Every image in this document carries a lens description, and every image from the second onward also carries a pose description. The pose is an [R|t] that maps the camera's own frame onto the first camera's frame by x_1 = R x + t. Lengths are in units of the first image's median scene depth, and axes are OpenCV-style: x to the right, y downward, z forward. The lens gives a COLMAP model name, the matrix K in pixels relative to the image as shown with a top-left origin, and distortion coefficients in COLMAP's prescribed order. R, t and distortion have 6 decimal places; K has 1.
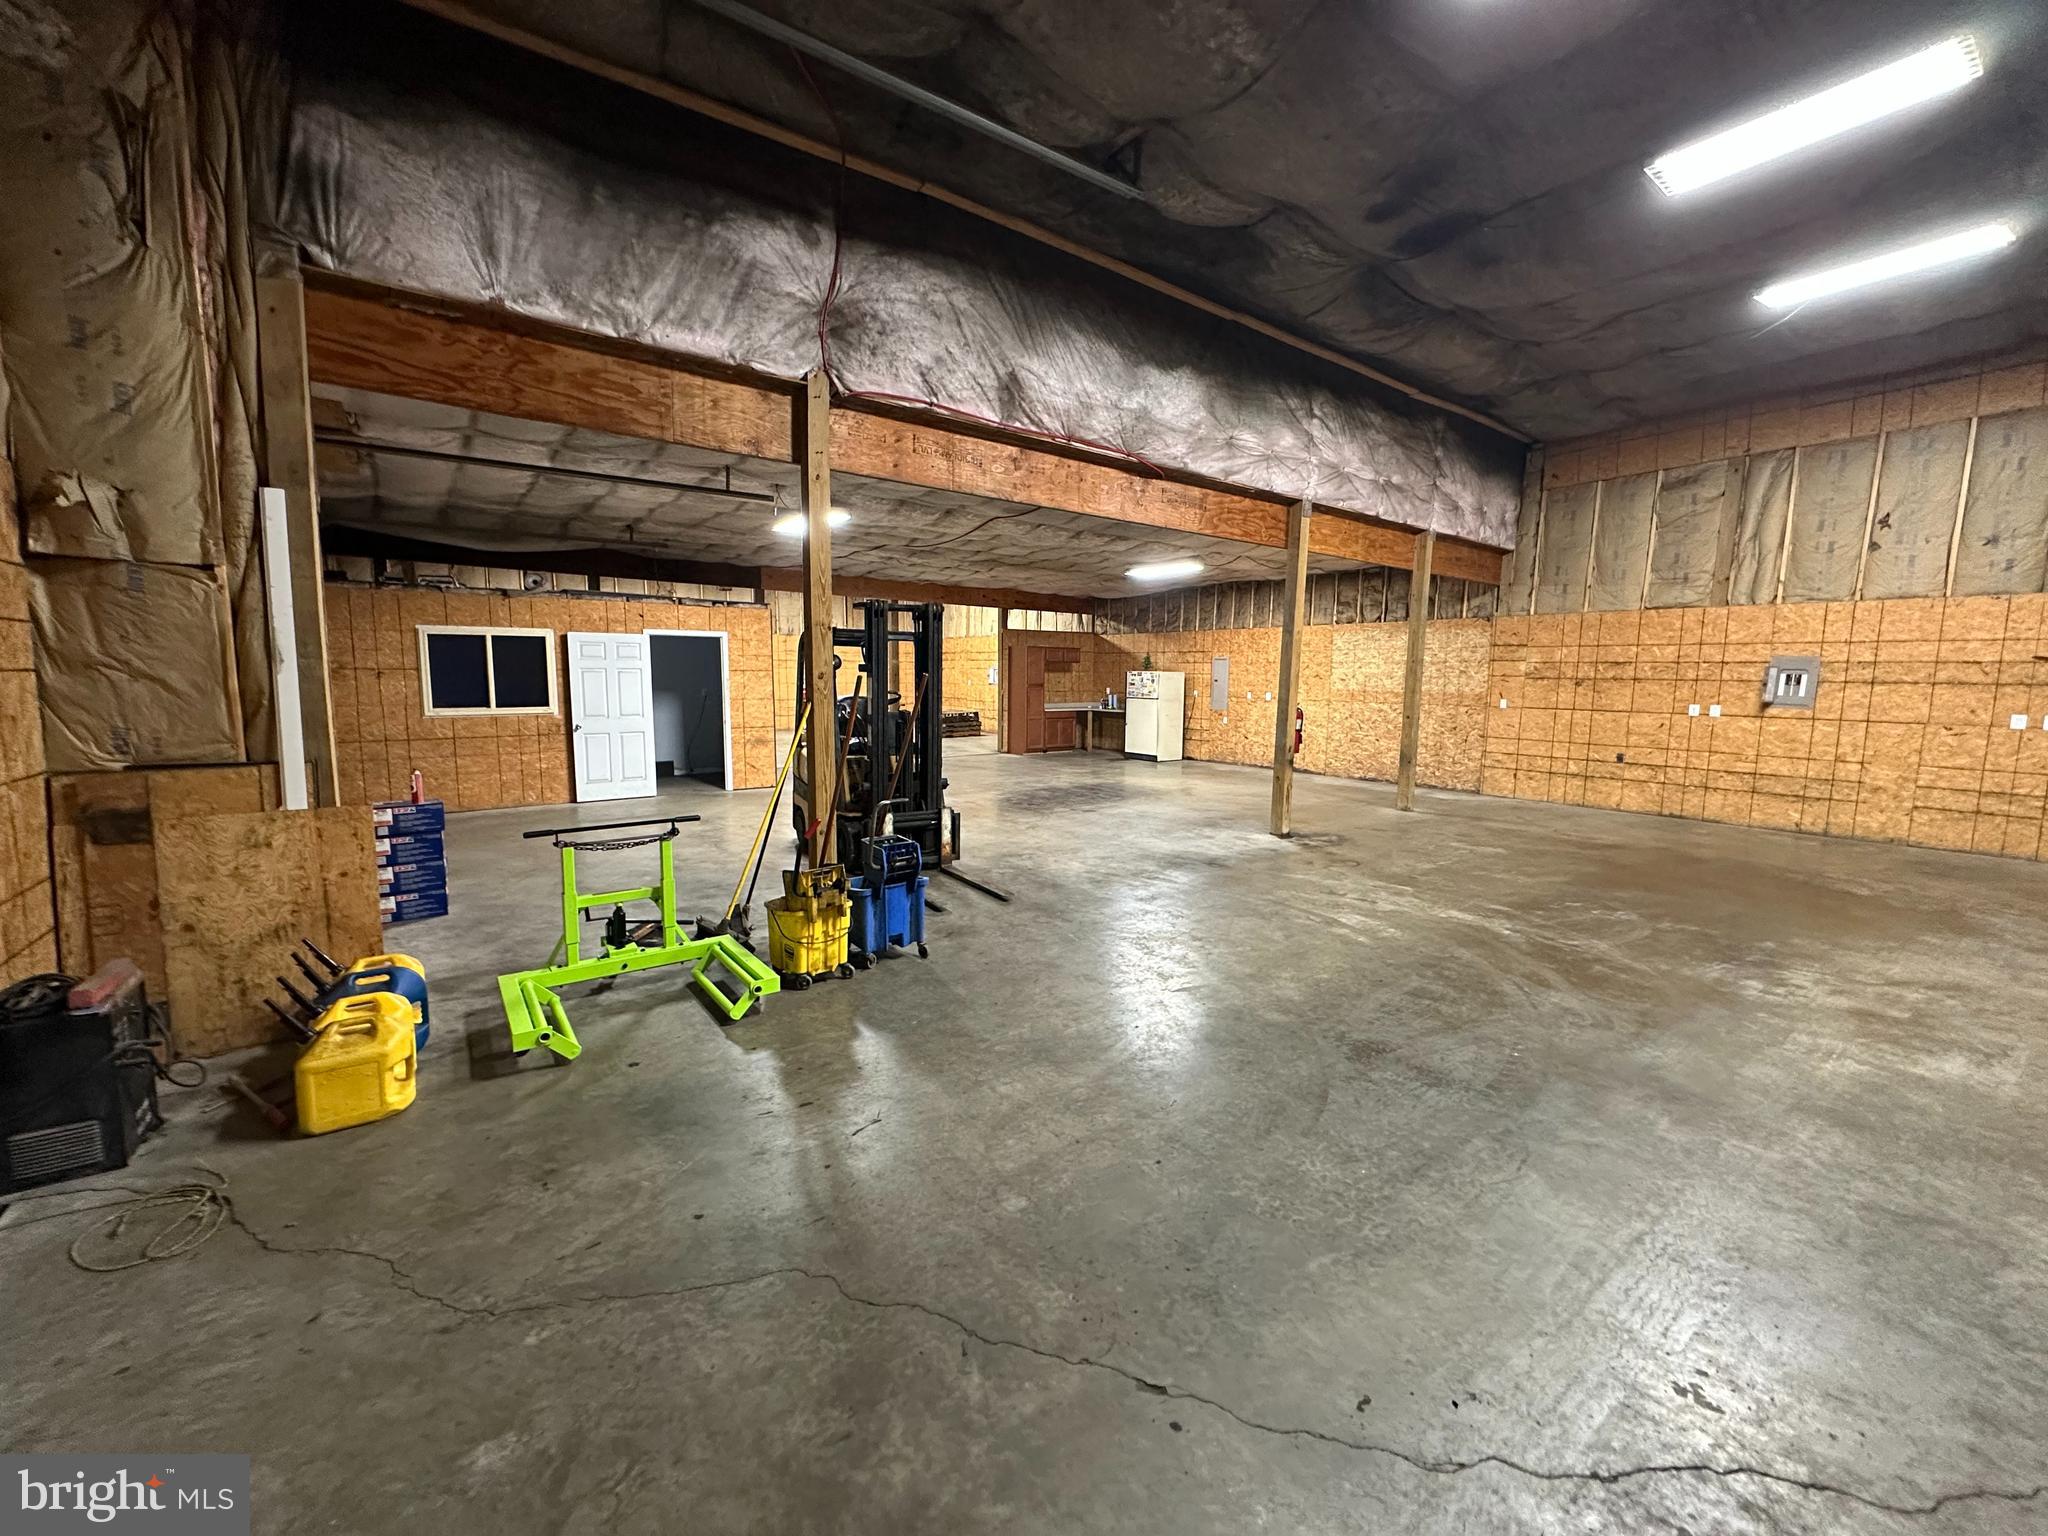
lens RADIAL K [[817.2, 0, 1022.8], [0, 817.2, 776.6], [0, 0, 1]] dist [-0.003086, 0.000418]
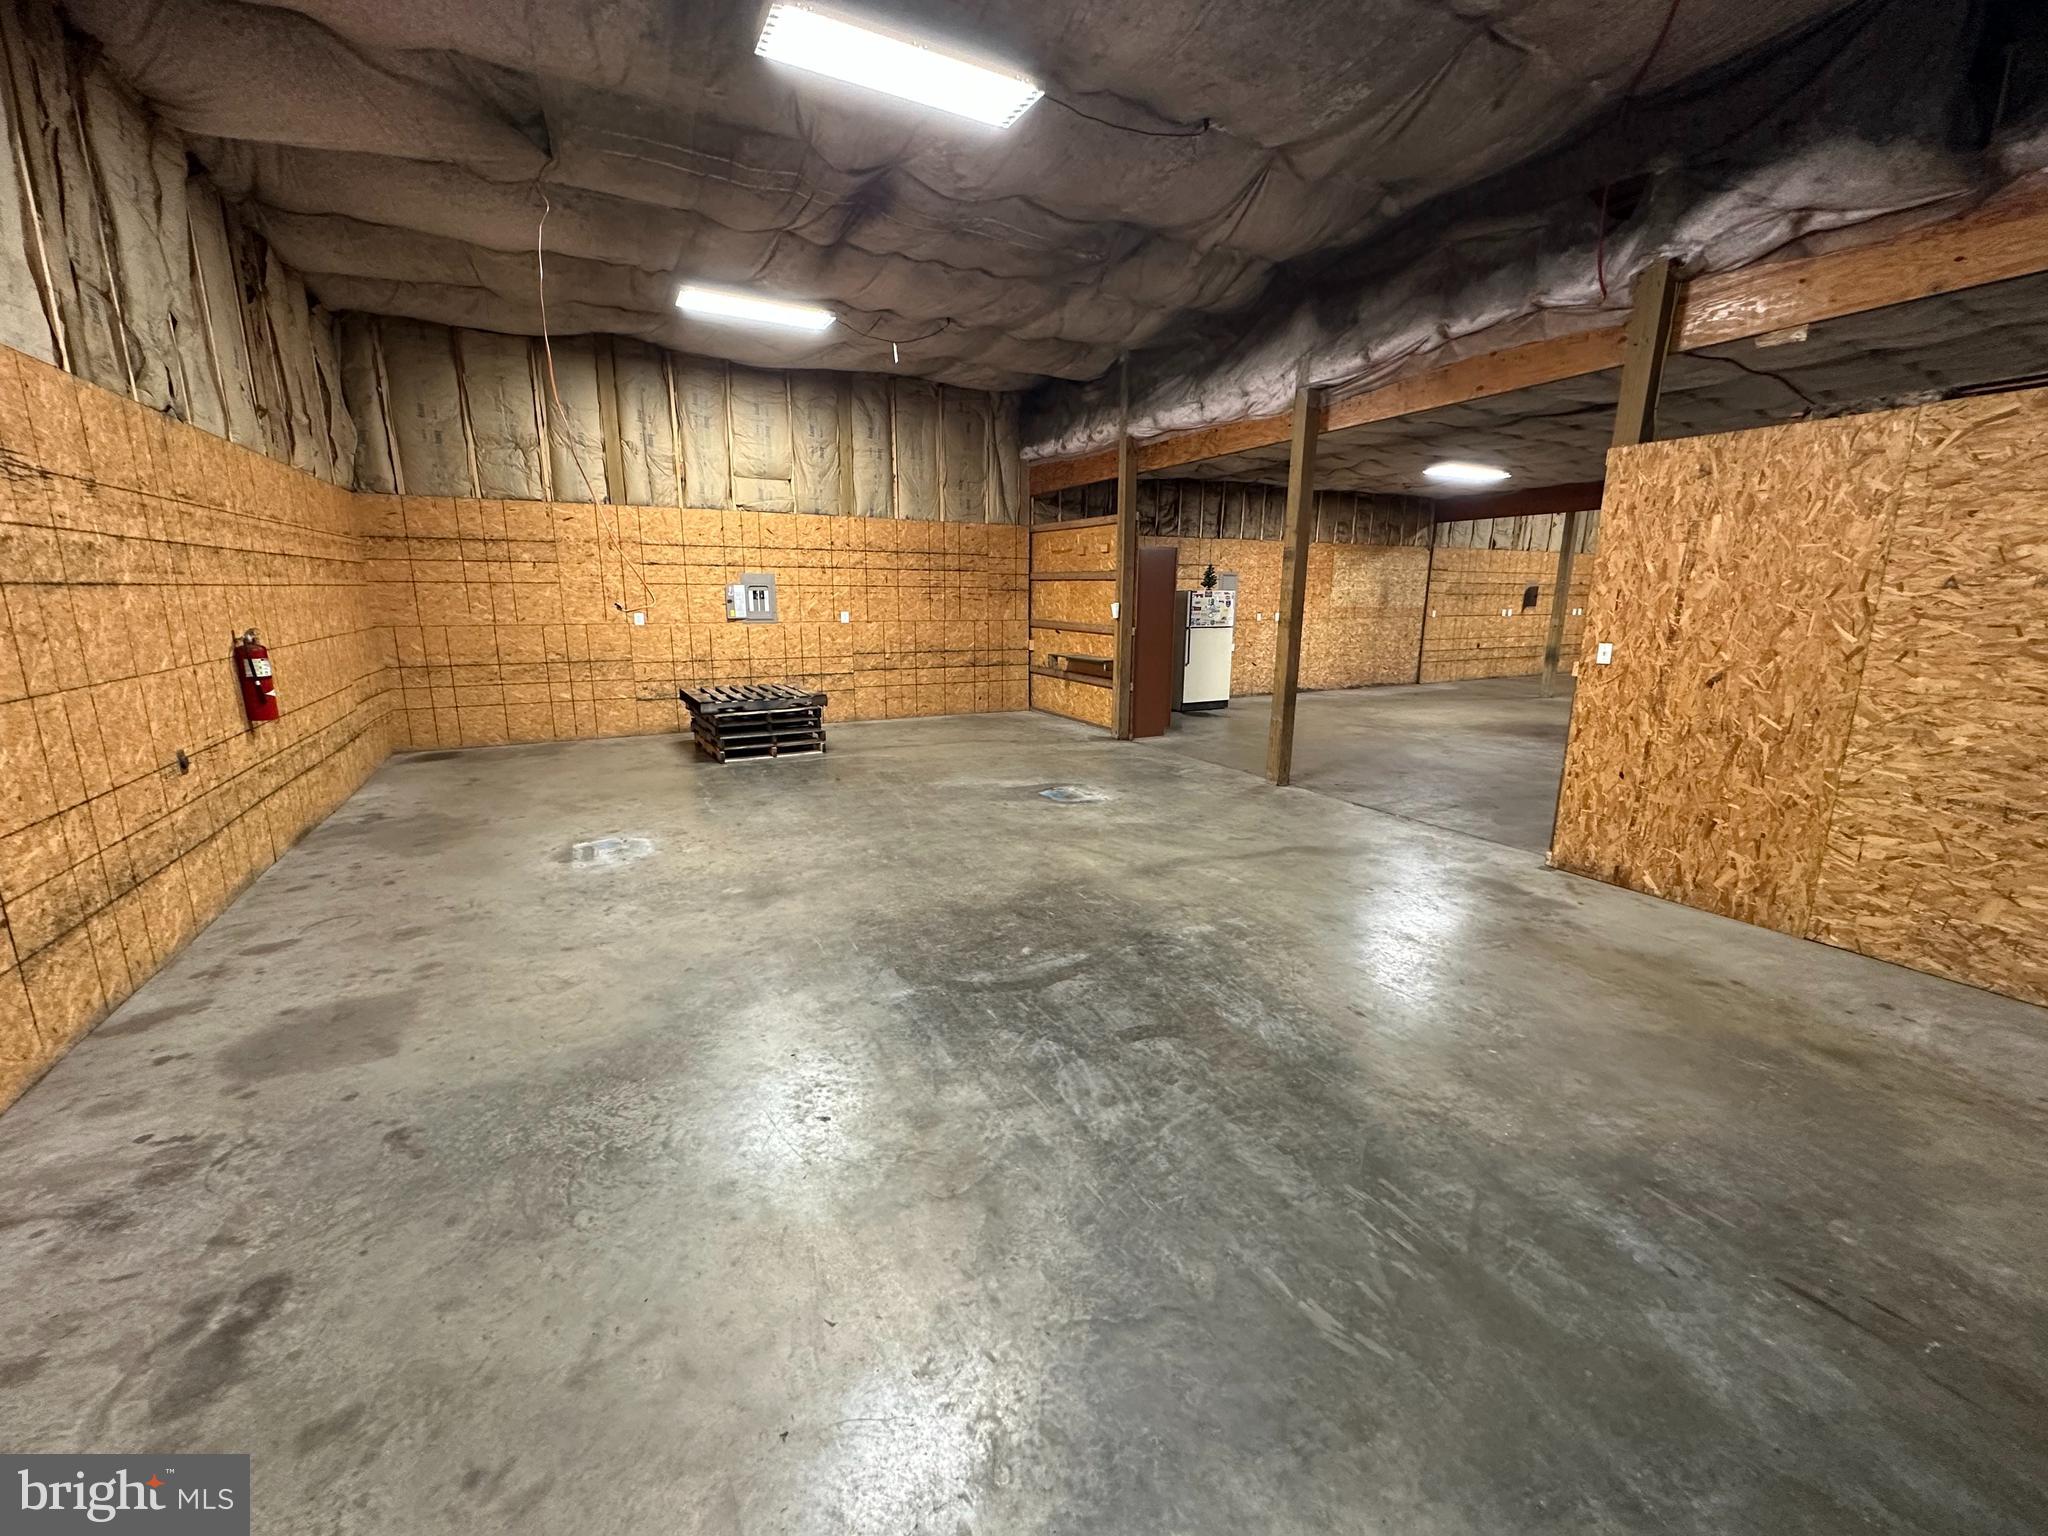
lens RADIAL K [[817.2, 0, 1022.9], [0, 817.2, 767.1], [0, 0, 1]] dist [-0.003086, 0.000418]
pose [[0.159569, -0.227424, 0.960633, -0.829014], [0.116940, 0.970605, 0.210360, -0.195590], [-0.980236, 0.078770, 0.181474, 1.368073]]
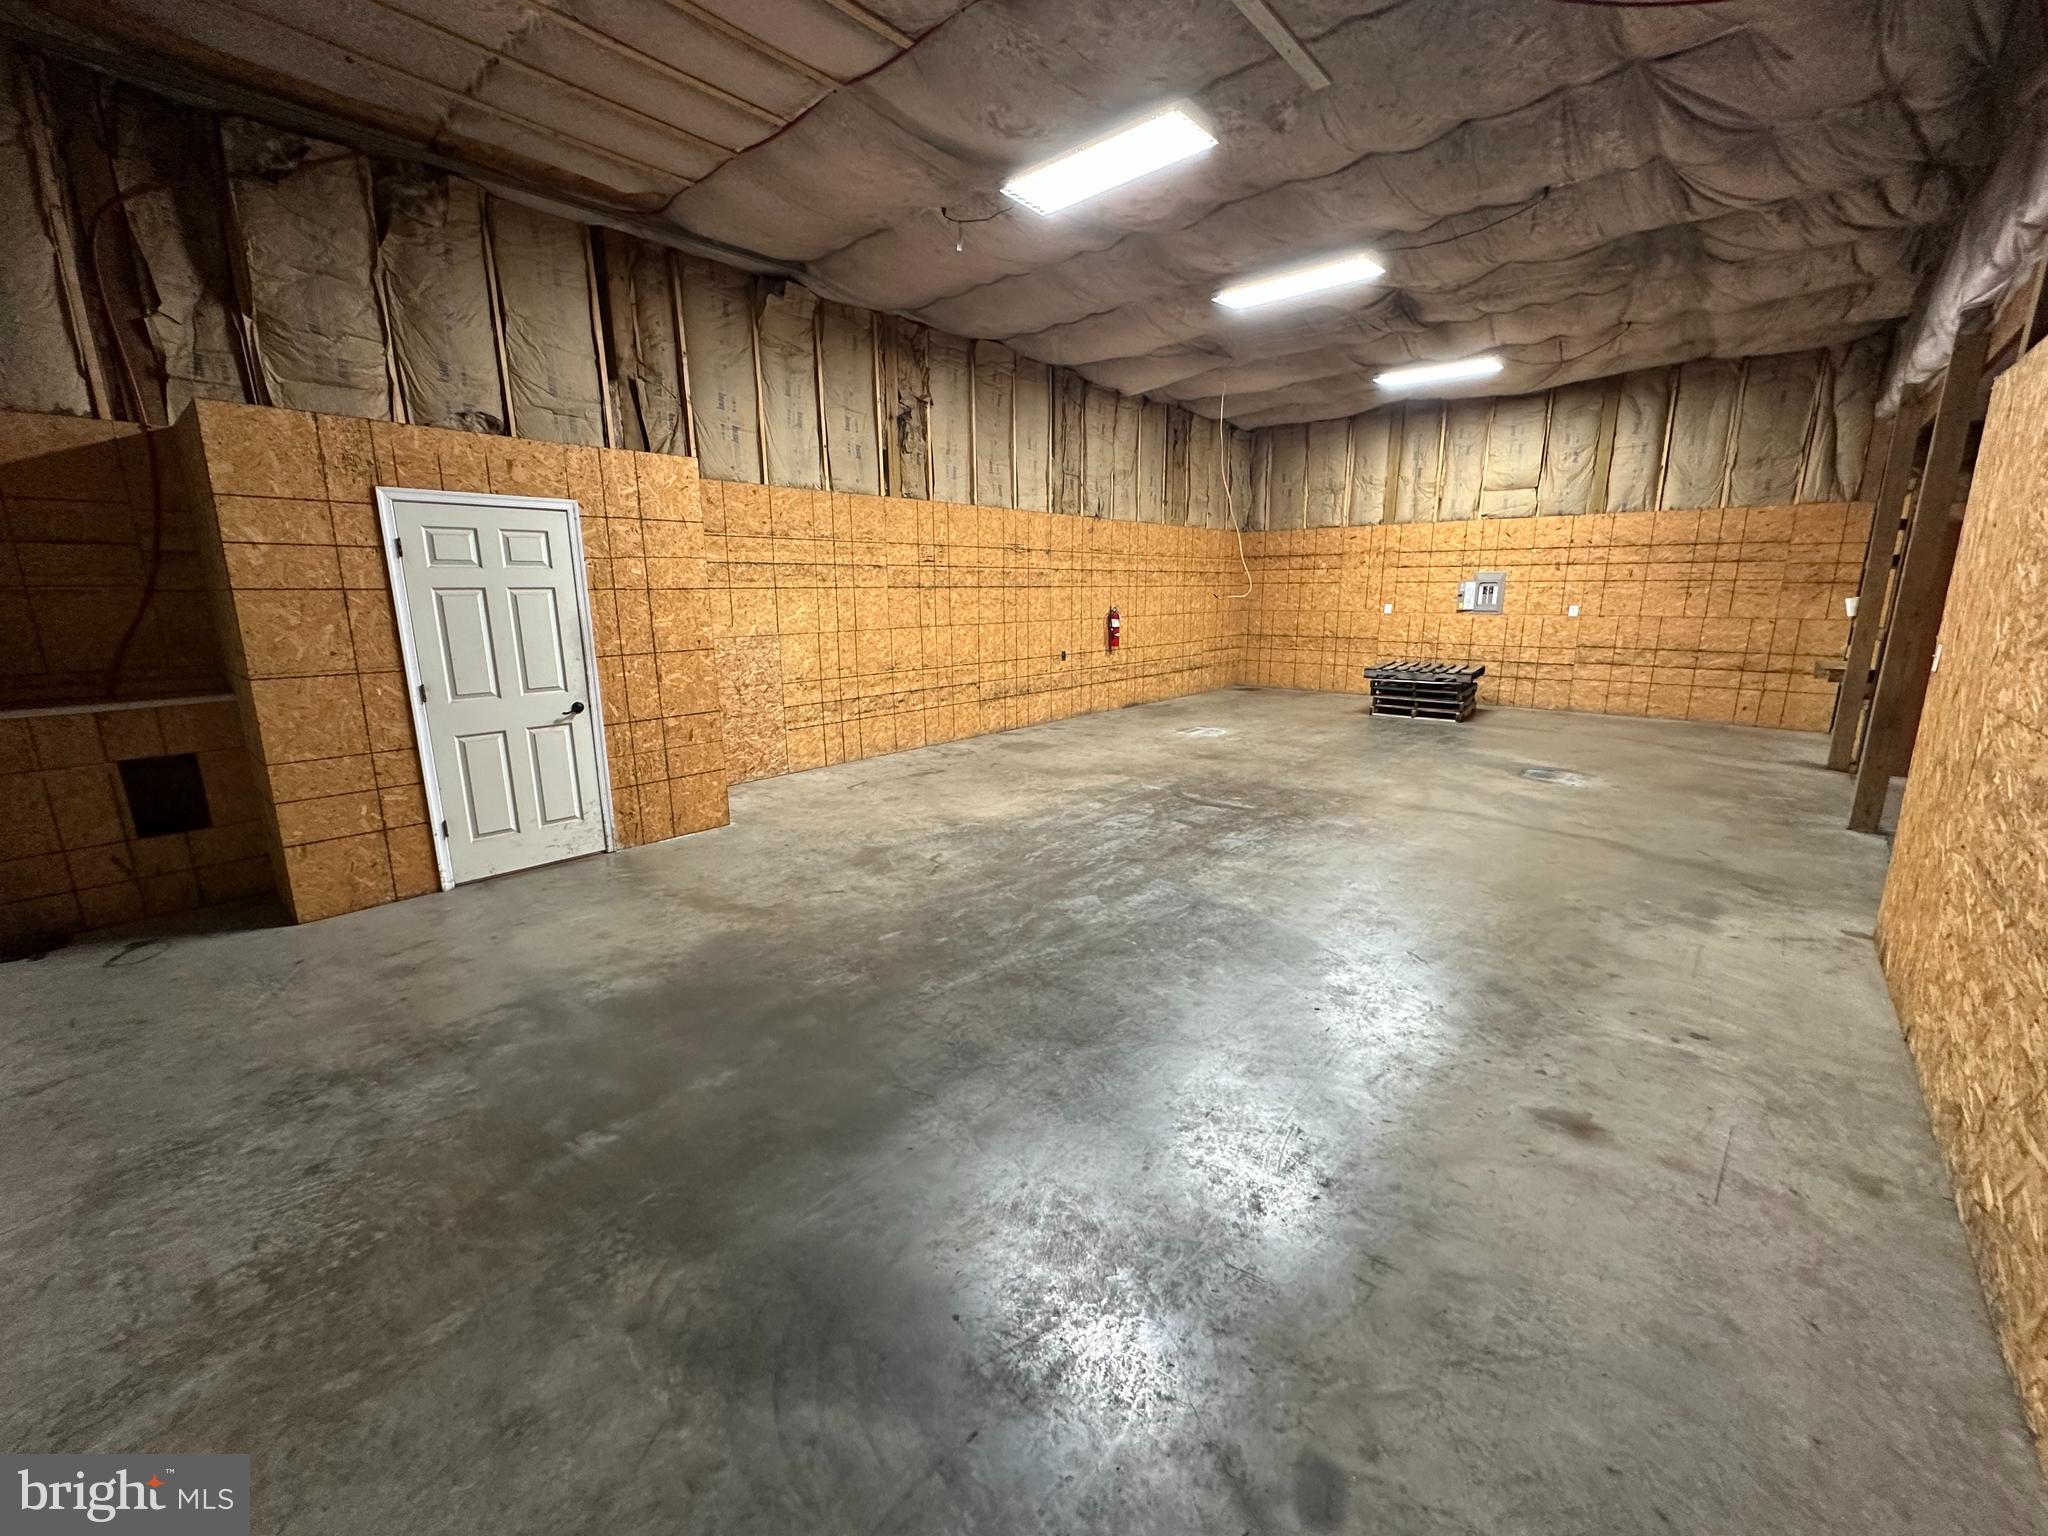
lens RADIAL K [[817.2, 0, 1025.7], [0, 817.2, 763.9], [0, 0, 1]] dist [-0.003086, 0.000418]
pose [[0.978348, -0.067904, 0.195513, -0.479640], [0.049740, 0.994103, 0.096363, 0.187058], [-0.200903, -0.084552, 0.975955, -1.637278]]
